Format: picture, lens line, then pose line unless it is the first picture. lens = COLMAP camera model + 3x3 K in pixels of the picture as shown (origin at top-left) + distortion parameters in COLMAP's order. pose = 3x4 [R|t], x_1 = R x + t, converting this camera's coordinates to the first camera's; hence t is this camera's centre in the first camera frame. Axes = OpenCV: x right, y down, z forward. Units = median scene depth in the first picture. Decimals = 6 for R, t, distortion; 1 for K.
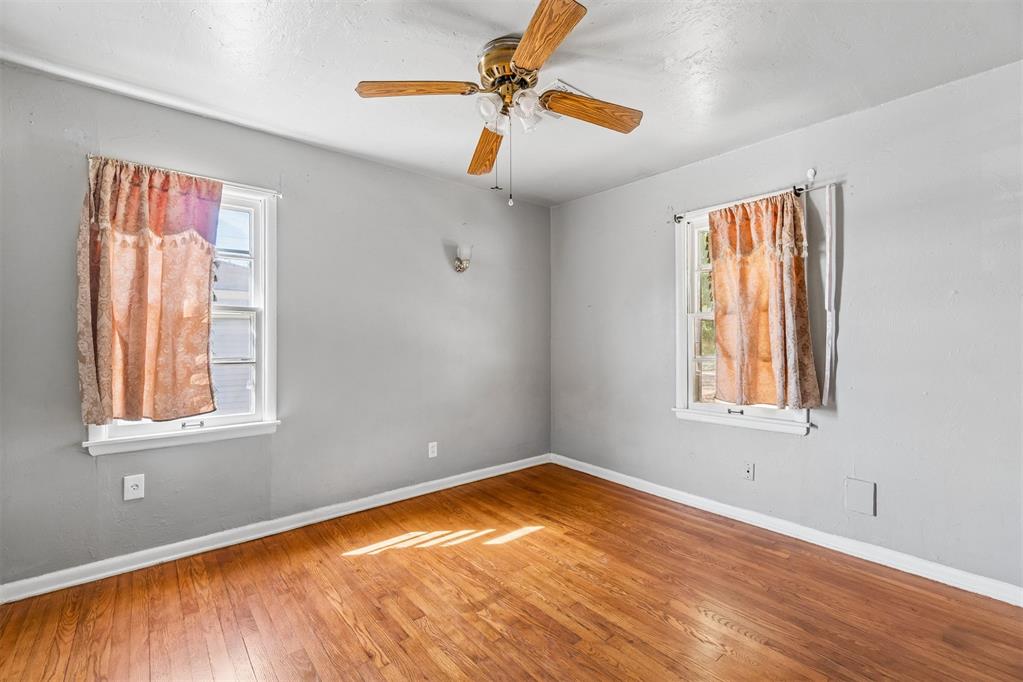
lens RADIAL K [[443.4, 0, 513.5], [0, 443.4, 335.8], [0, 0, 1]] dist [-0.000838, 0.000395]
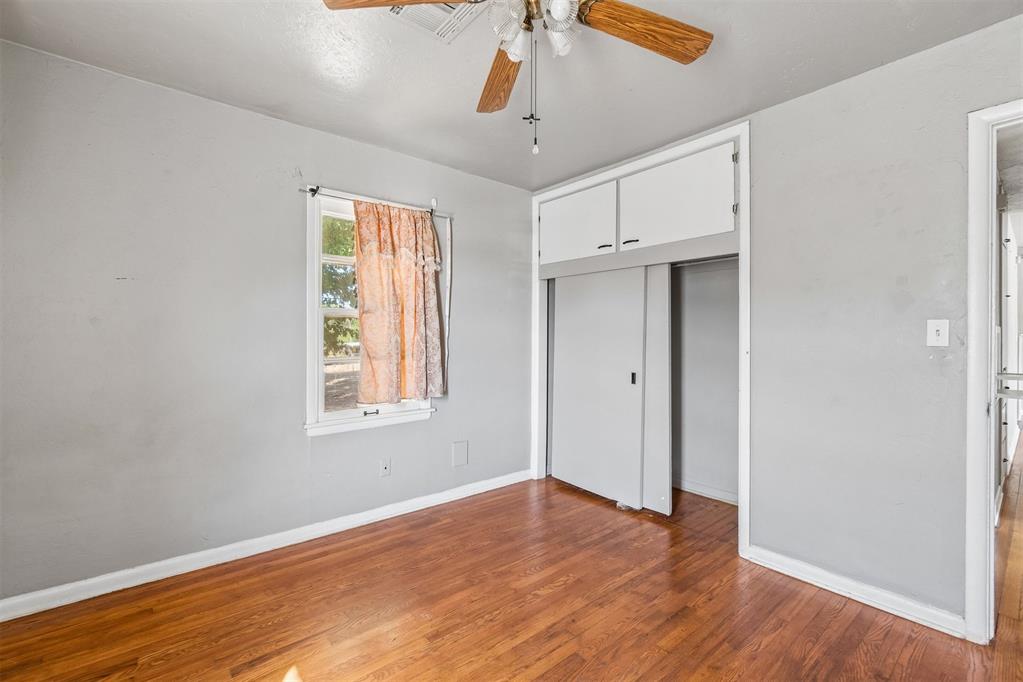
lens RADIAL K [[443.4, 0, 513.5], [0, 443.4, 335.8], [0, 0, 1]] dist [-0.000838, 0.000395]
pose [[0.003698, 0.008136, 0.999960, -0.547068], [-0.001926, 0.999965, -0.008129, 0.009697], [-0.999991, -0.001896, 0.003714, 0.775189]]
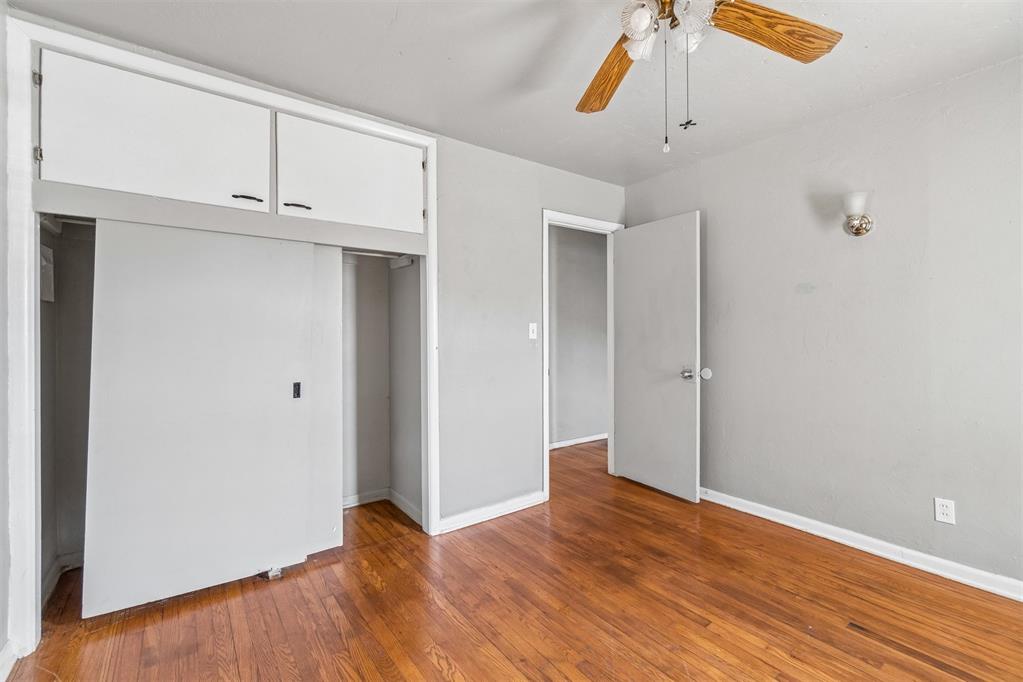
lens RADIAL K [[445.3, 0, 508.1], [0, 445.3, 333.2], [0, 0, 1]] dist [-0.003202, -0.000333]
pose [[-0.997920, 0.007177, 0.064063, 0.157244], [0.007334, 0.999971, 0.002208, 0.000508], [-0.064045, 0.002673, -0.997943, 1.312110]]
